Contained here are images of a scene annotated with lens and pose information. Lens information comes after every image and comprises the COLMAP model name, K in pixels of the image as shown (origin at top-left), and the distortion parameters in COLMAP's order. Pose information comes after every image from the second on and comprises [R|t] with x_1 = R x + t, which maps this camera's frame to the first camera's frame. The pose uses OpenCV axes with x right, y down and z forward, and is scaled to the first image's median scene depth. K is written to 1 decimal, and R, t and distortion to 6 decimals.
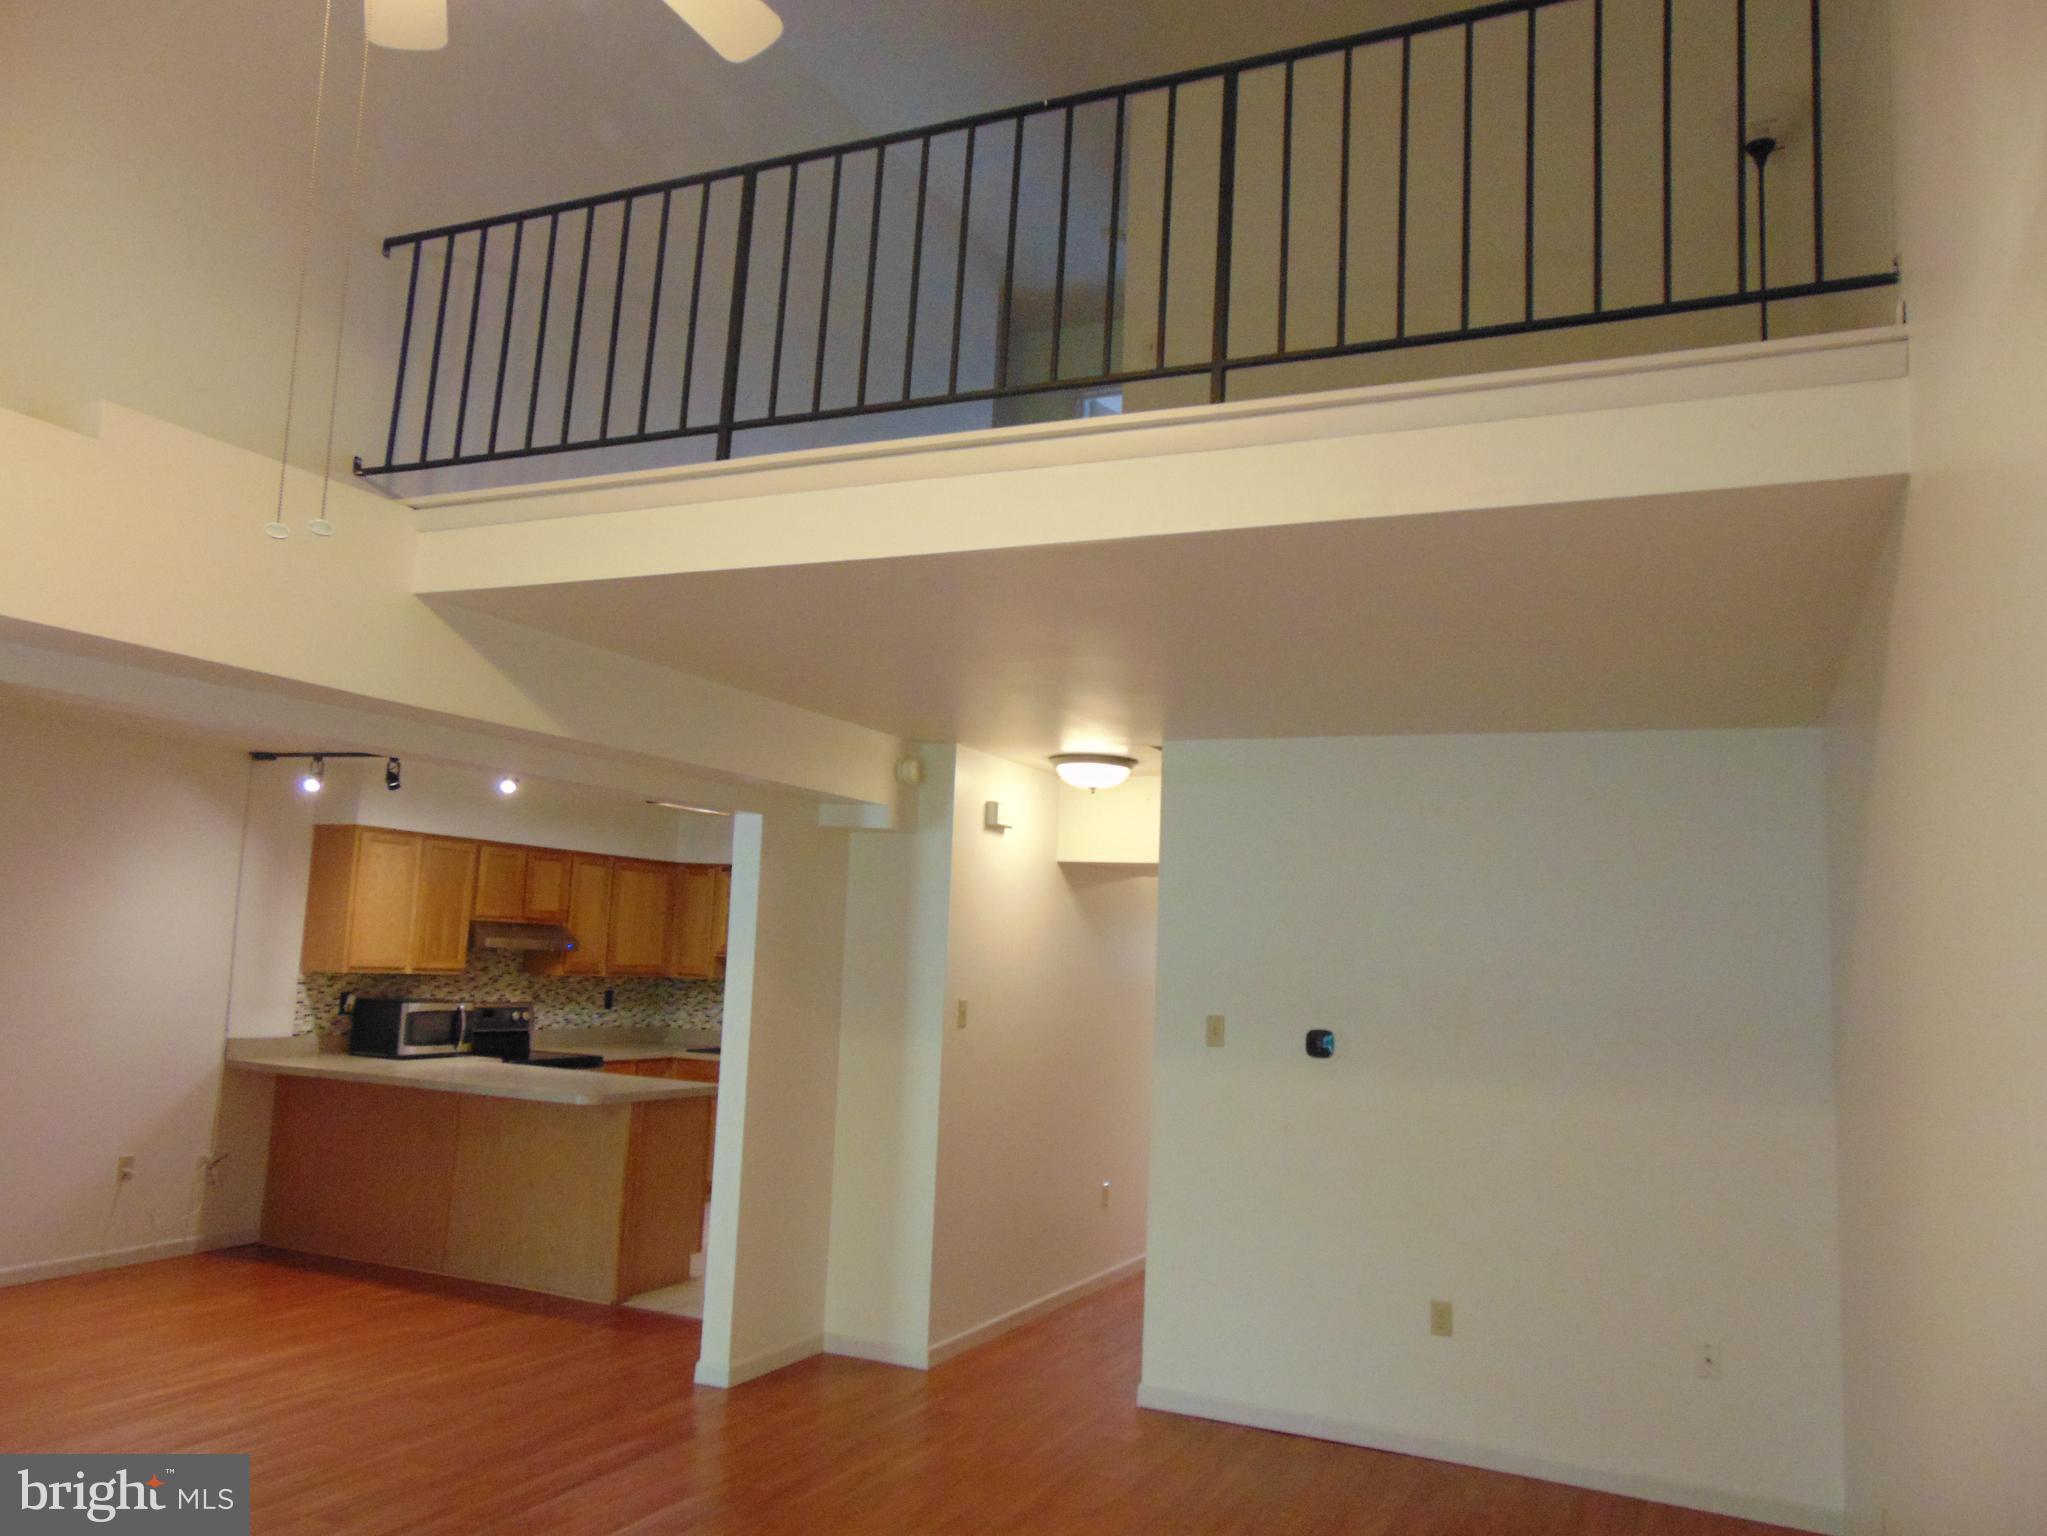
lens RADIAL K [[1543.2, 0, 1019.8], [0, 1543.2, 779.8], [0, 0, 1]] dist [0.009993, 0.032568]
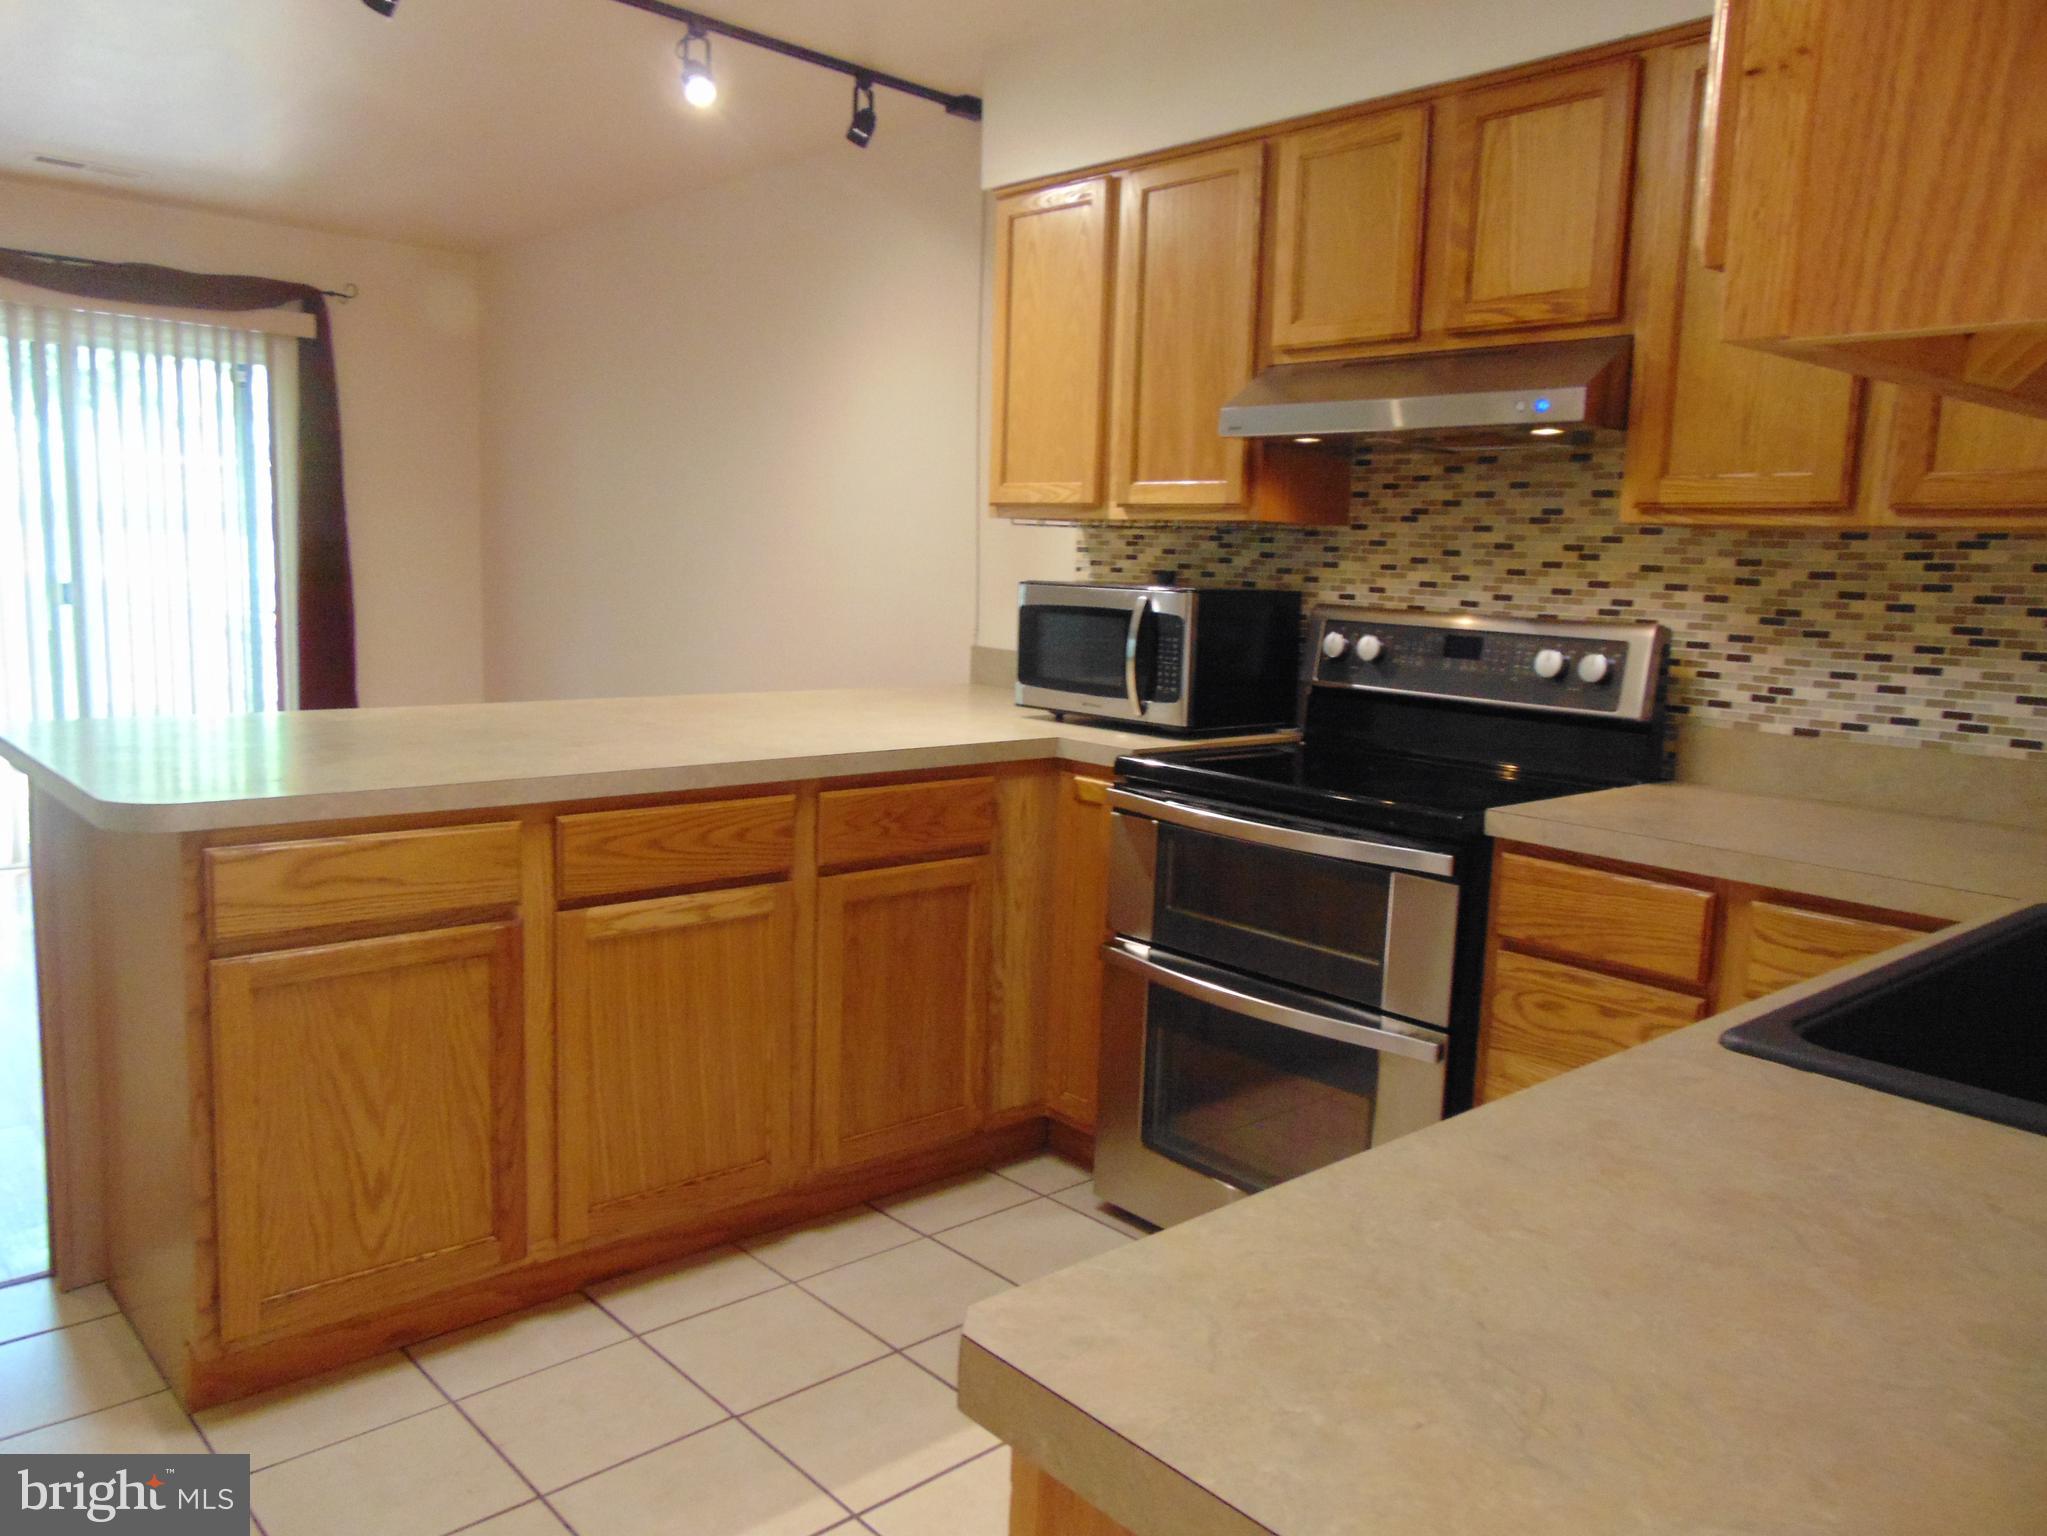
lens RADIAL K [[1543.2, 0, 1022.5], [0, 1543.2, 777.5], [0, 0, 1]] dist [0.009993, 0.032568]
pose [[-0.387135, 0.075678, -0.918912, -0.003683], [0.054925, 0.996749, 0.058949, 0.149214], [0.920386, -0.027650, -0.390033, 1.008170]]
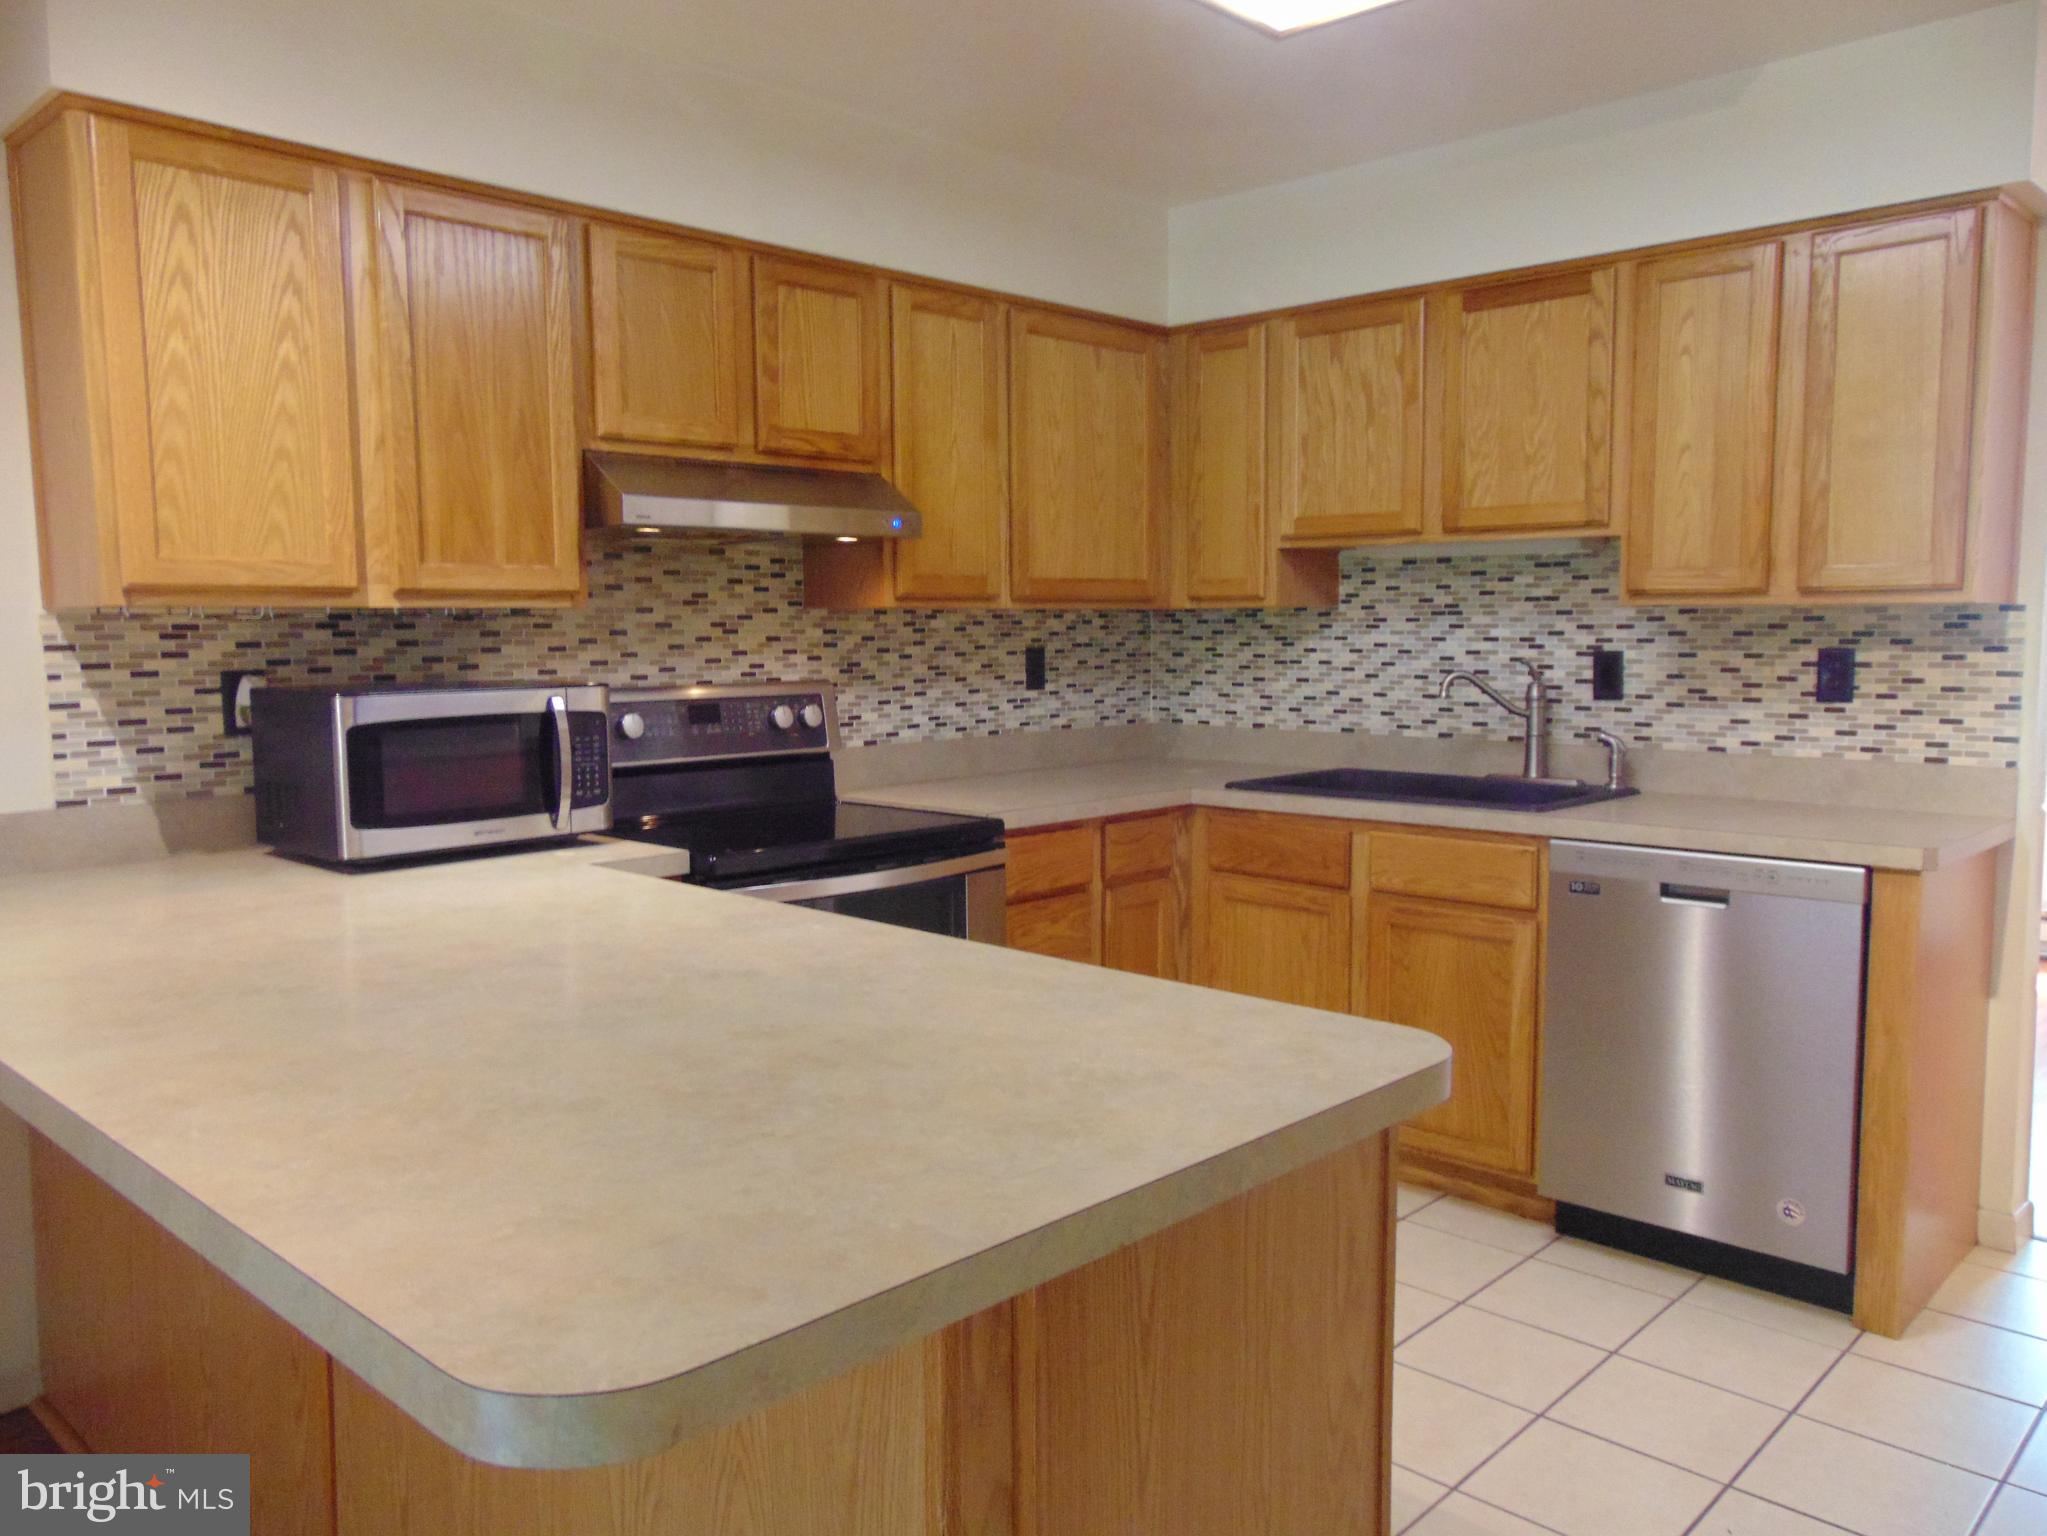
lens RADIAL K [[1543.2, 0, 1021.9], [0, 1543.2, 766.5], [0, 0, 1]] dist [0.009993, 0.032568]
pose [[0.946190, -0.026209, -0.322548, -0.144624], [0.090223, 0.978559, 0.185154, 0.097750], [0.310780, -0.204292, 0.928268, 0.650797]]
